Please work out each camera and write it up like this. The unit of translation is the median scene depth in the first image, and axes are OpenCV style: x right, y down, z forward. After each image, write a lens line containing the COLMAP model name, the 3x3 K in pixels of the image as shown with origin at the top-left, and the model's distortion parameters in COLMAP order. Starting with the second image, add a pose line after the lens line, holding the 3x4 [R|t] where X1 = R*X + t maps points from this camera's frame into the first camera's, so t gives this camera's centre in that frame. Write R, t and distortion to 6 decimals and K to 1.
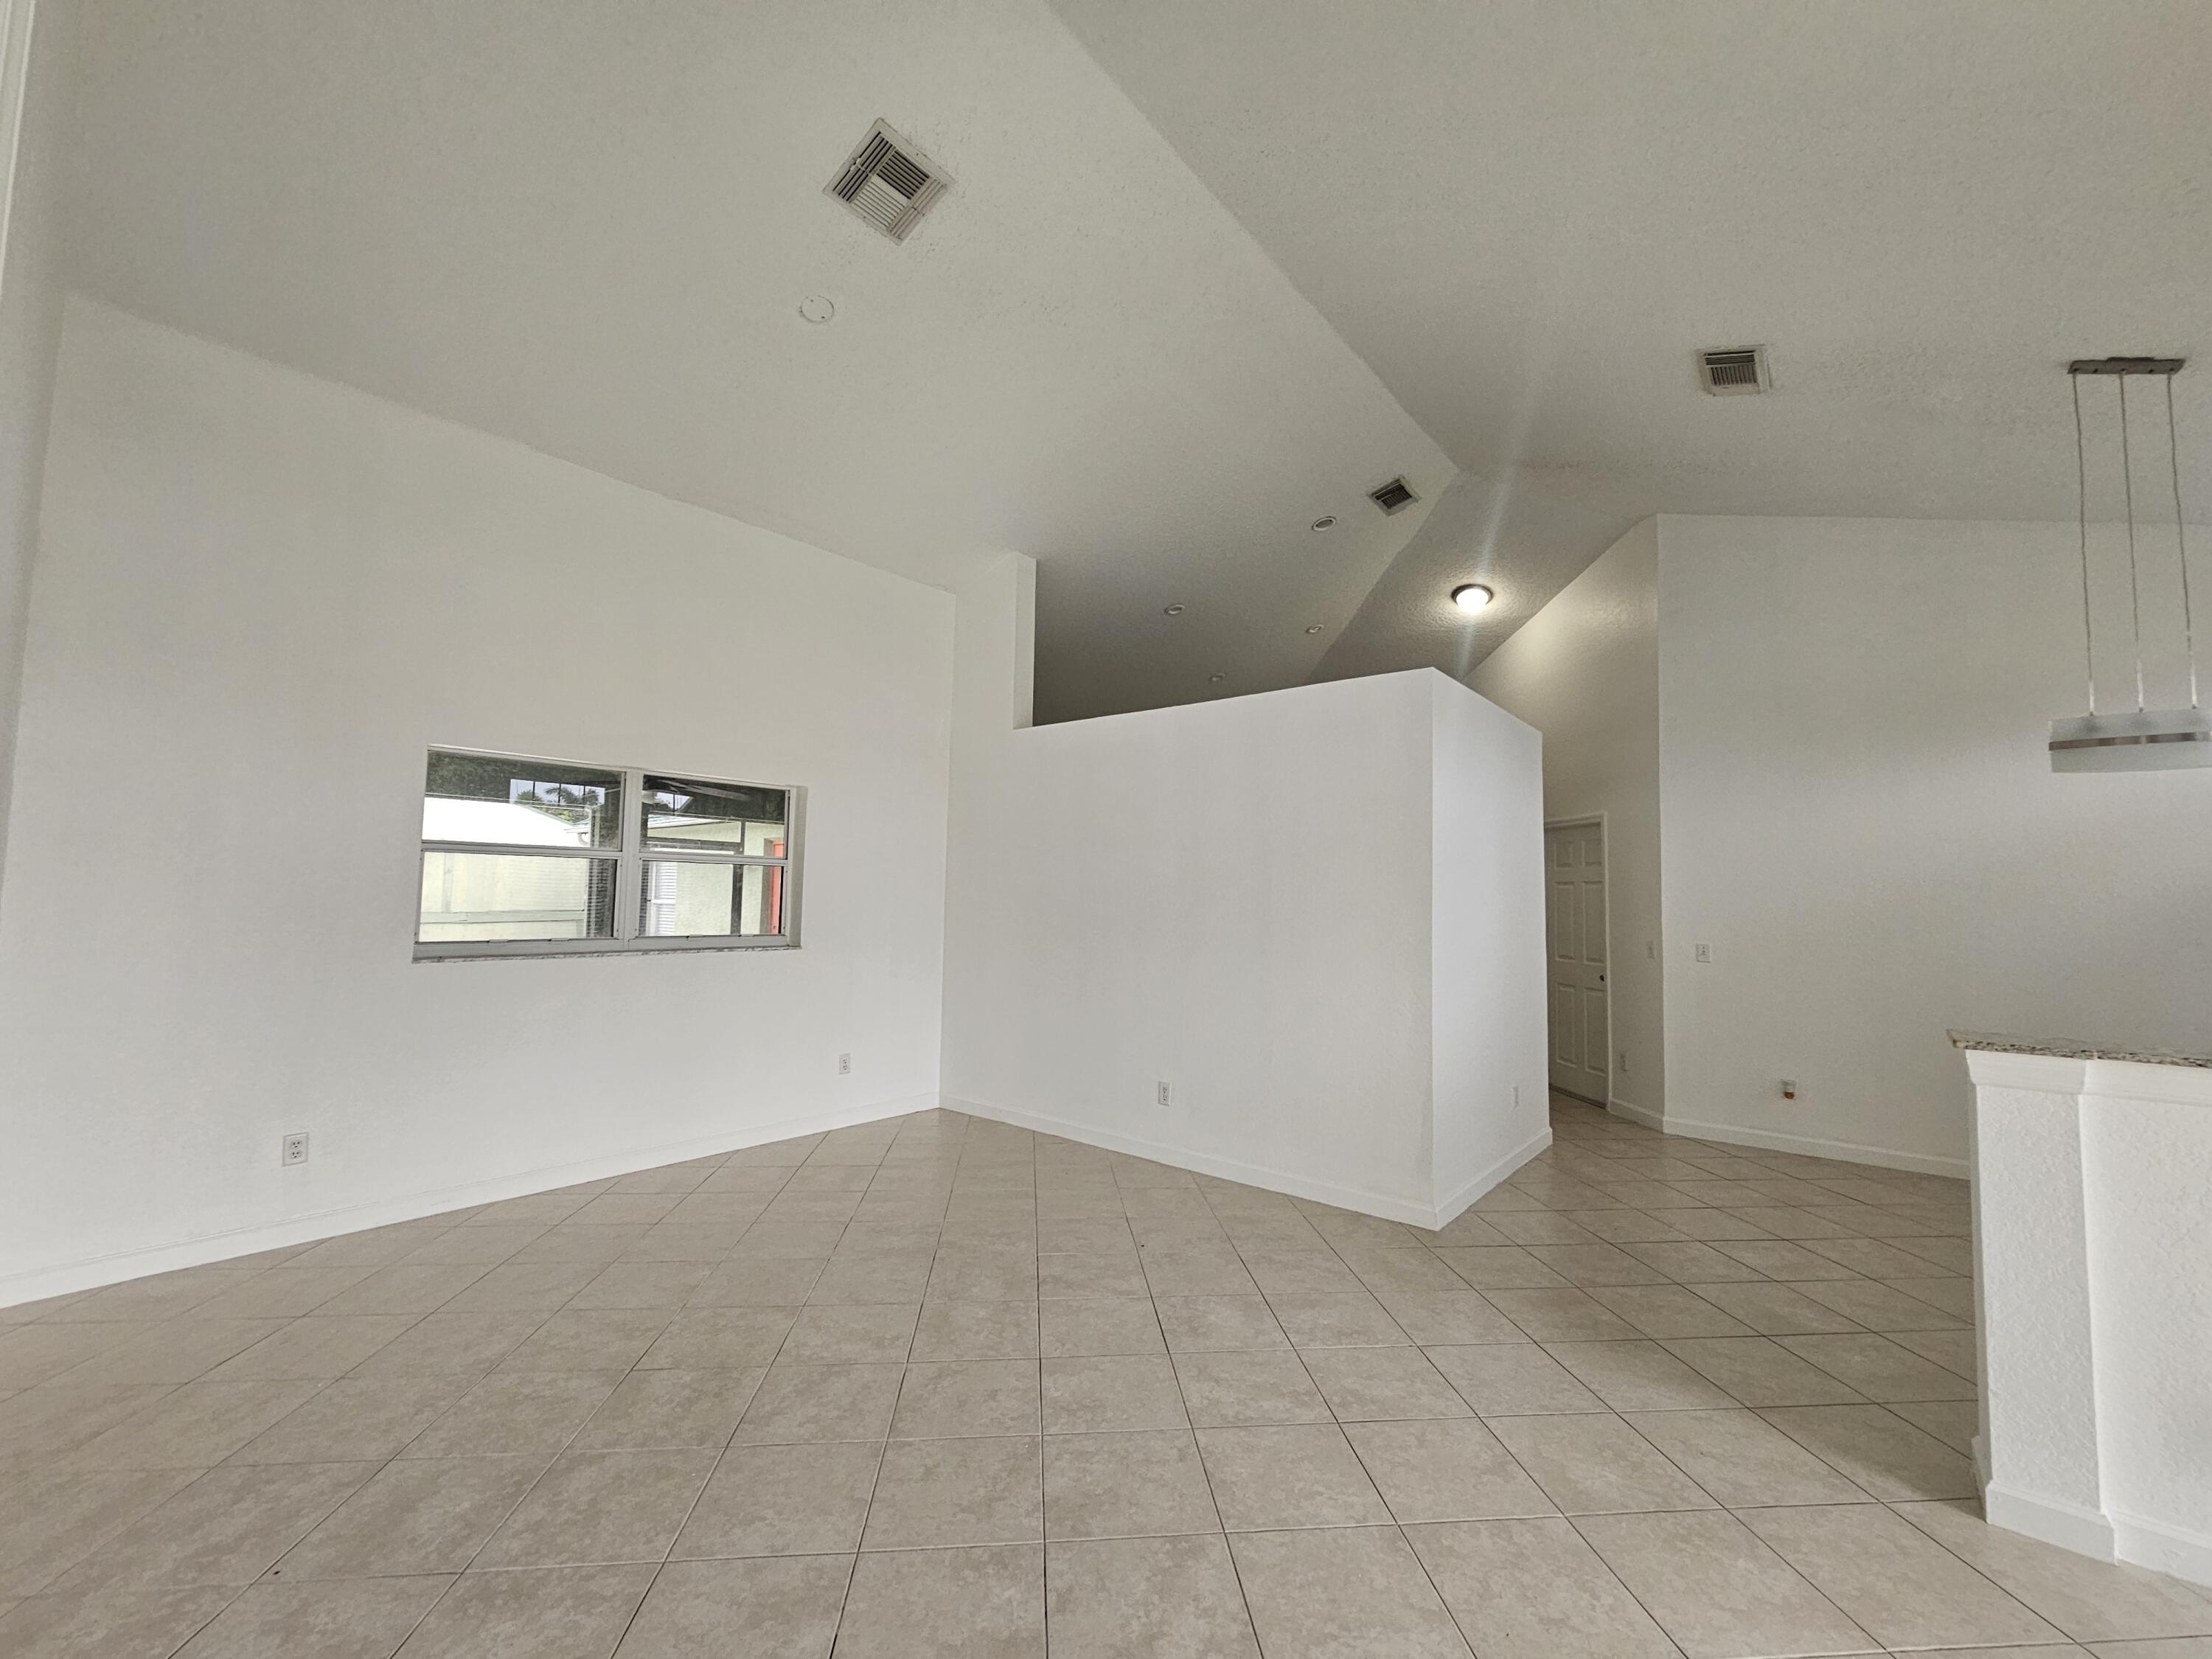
lens RADIAL K [[908.3, 0, 1113.8], [0, 908.3, 837.9], [0, 0, 1]] dist [-0.004844, 0.003512]
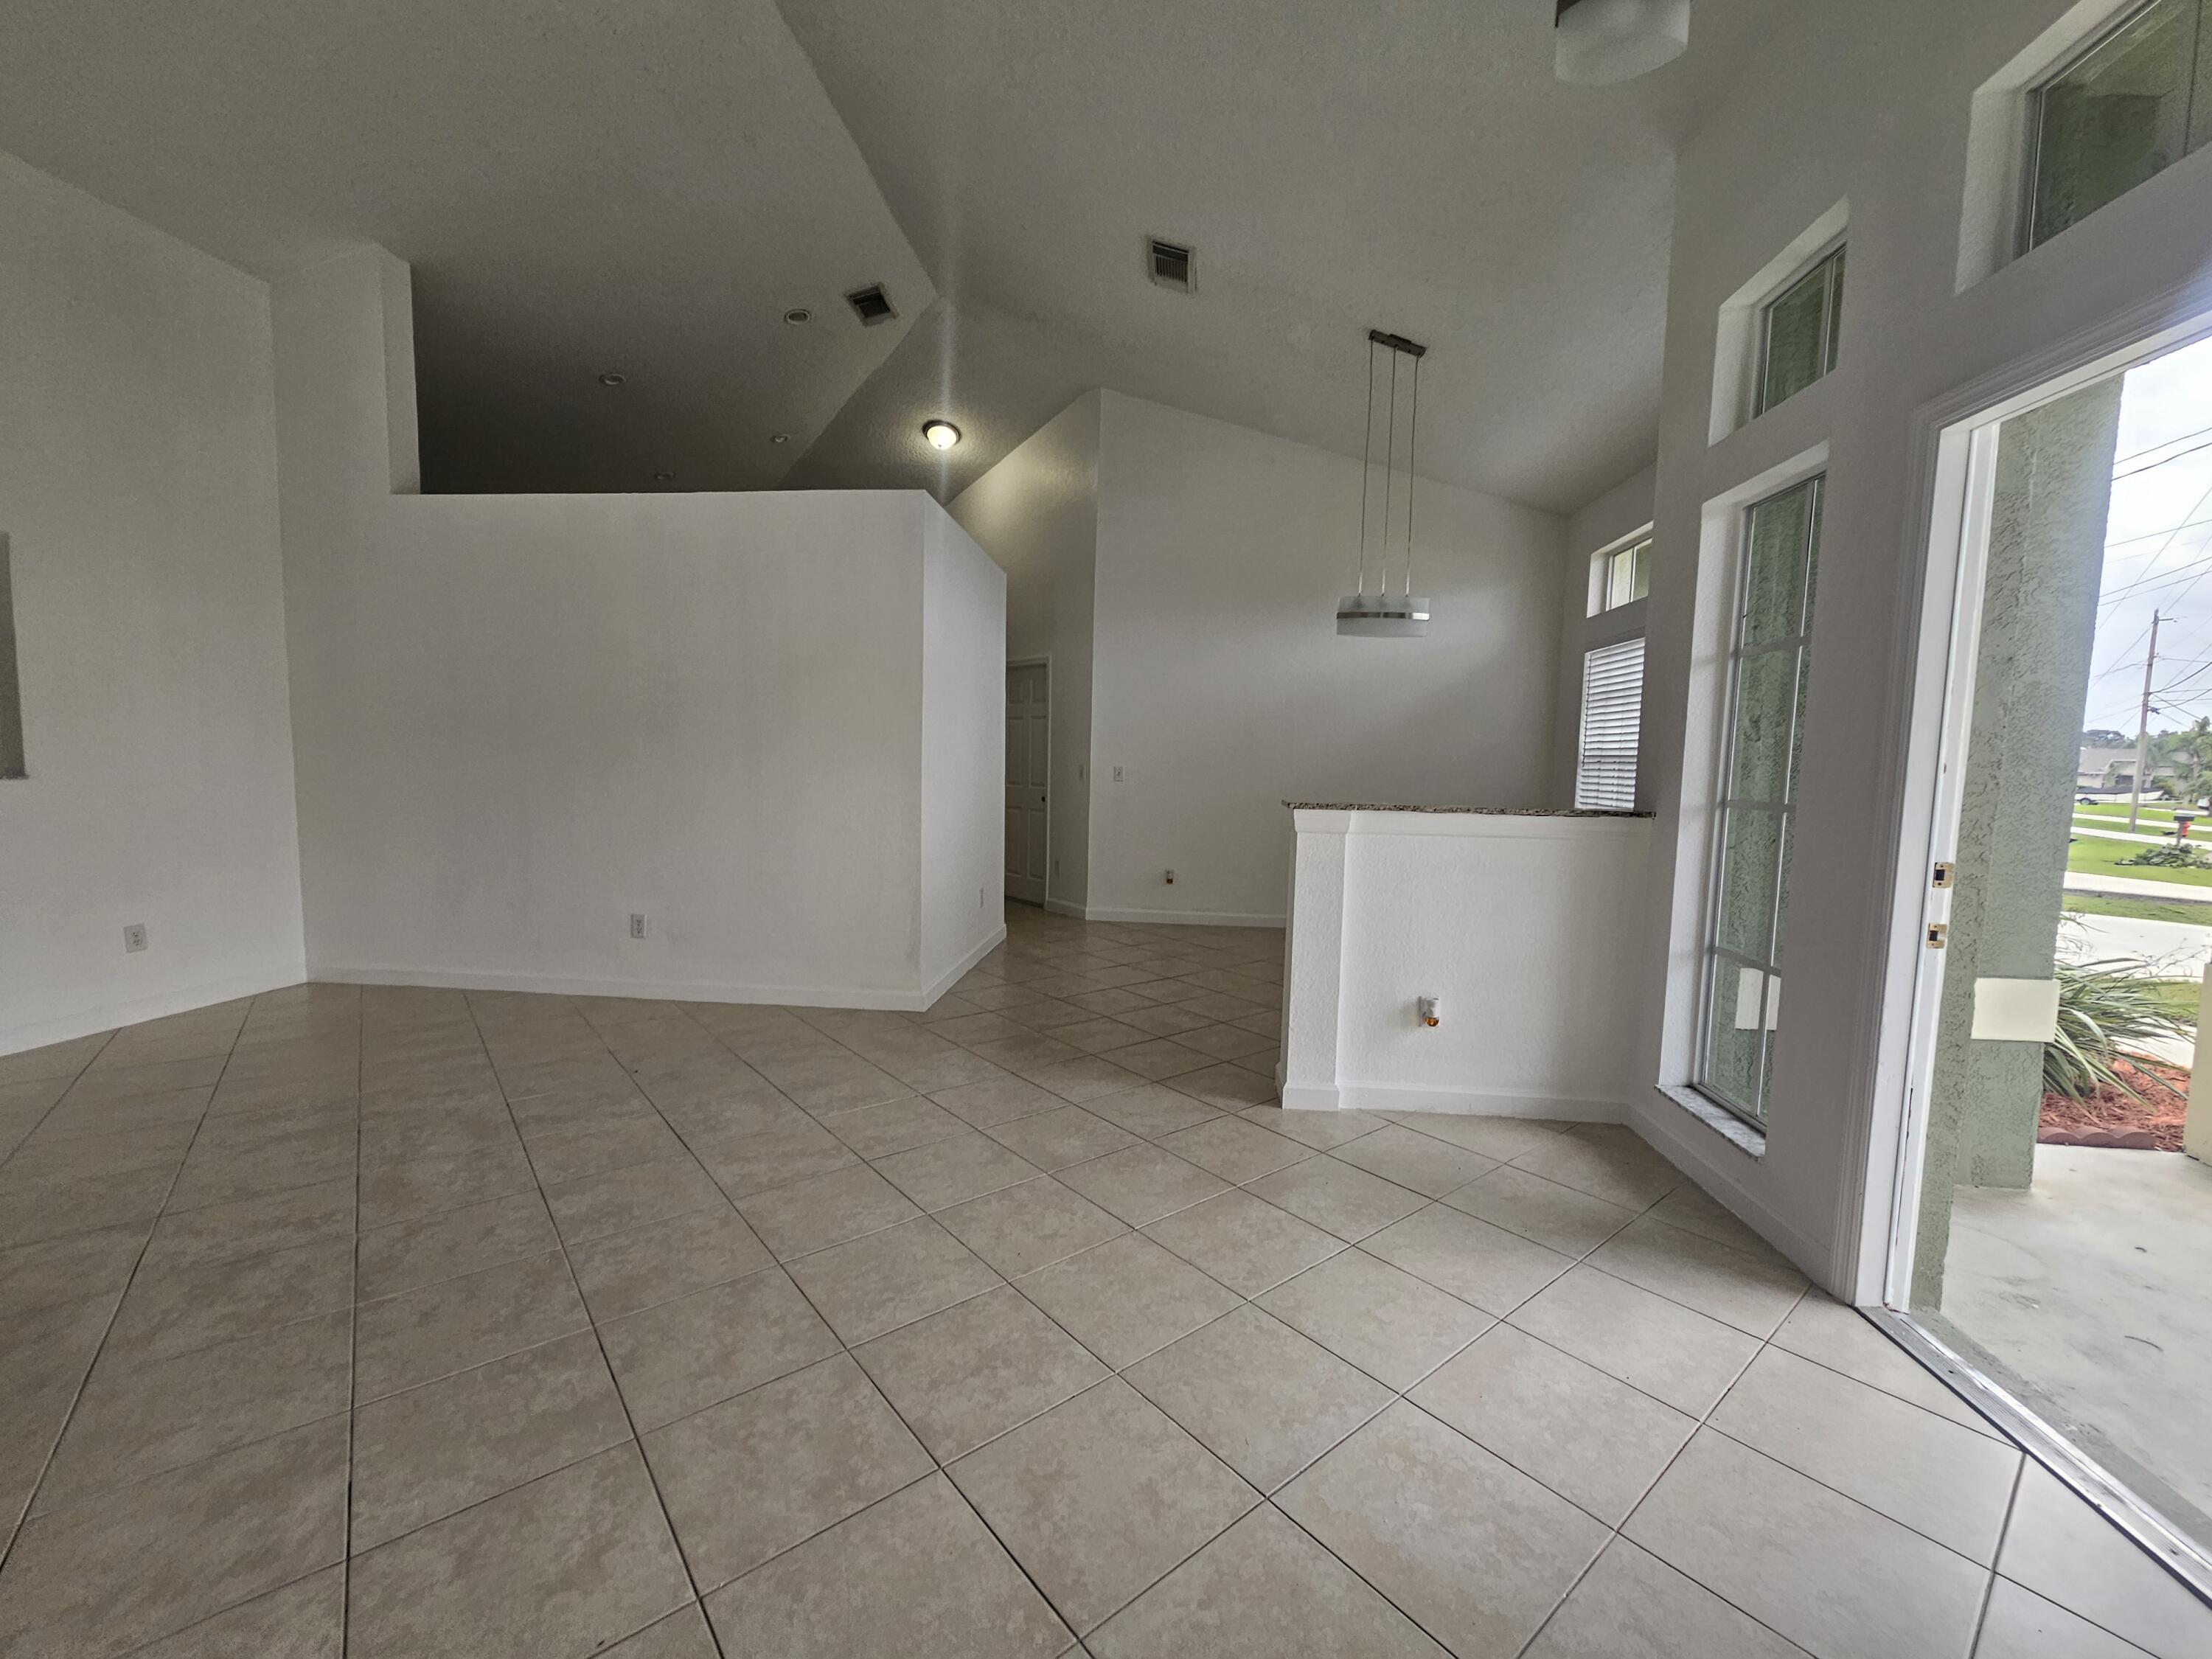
lens RADIAL K [[908.3, 0, 1113.8], [0, 908.3, 837.9], [0, 0, 1]] dist [-0.004844, 0.003512]
pose [[0.829720, -0.049770, 0.555957, -0.081812], [-0.042177, 0.987579, 0.151356, 0.048589], [-0.556584, -0.149032, 0.817315, -0.027991]]
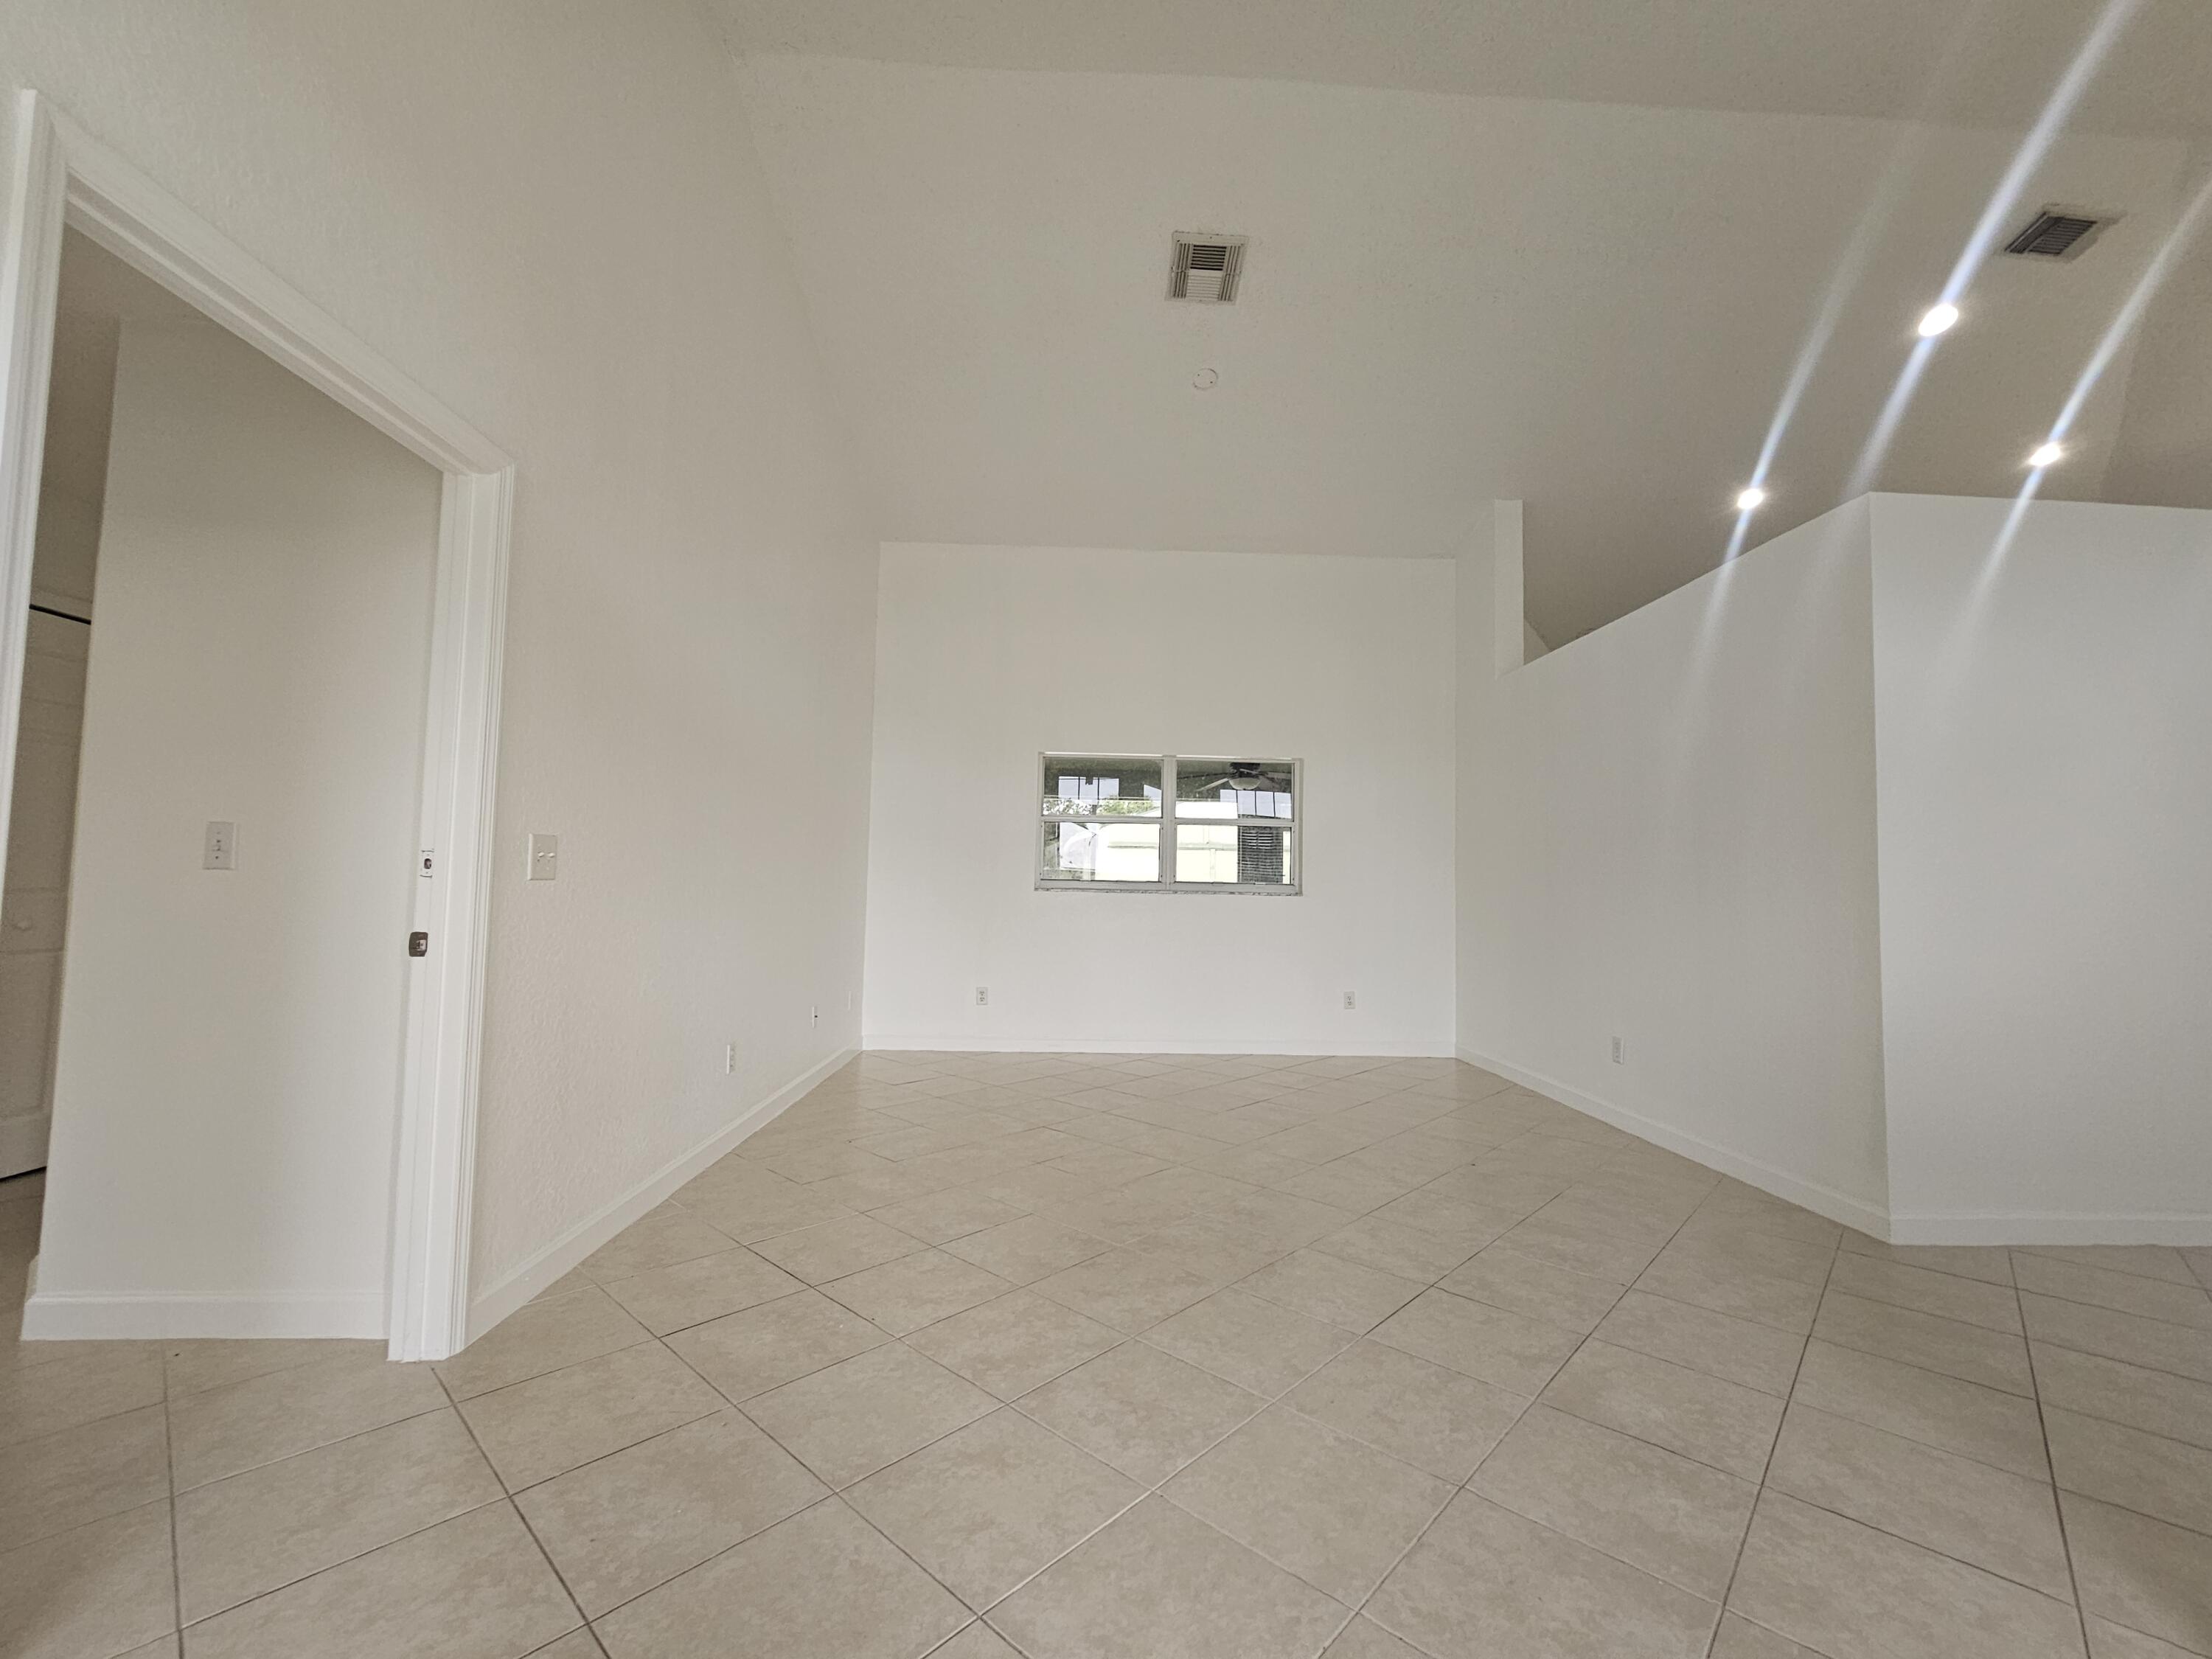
lens RADIAL K [[907.2, 0, 1105.5], [0, 907.2, 844.1], [0, 0, 1]] dist [-0.003035, 0.000673]
pose [[0.664157, -0.045966, -0.746178, 0.620707], [0.042649, 0.998812, -0.023567, 0.119775], [0.746375, -0.016171, 0.665329, 0.039322]]
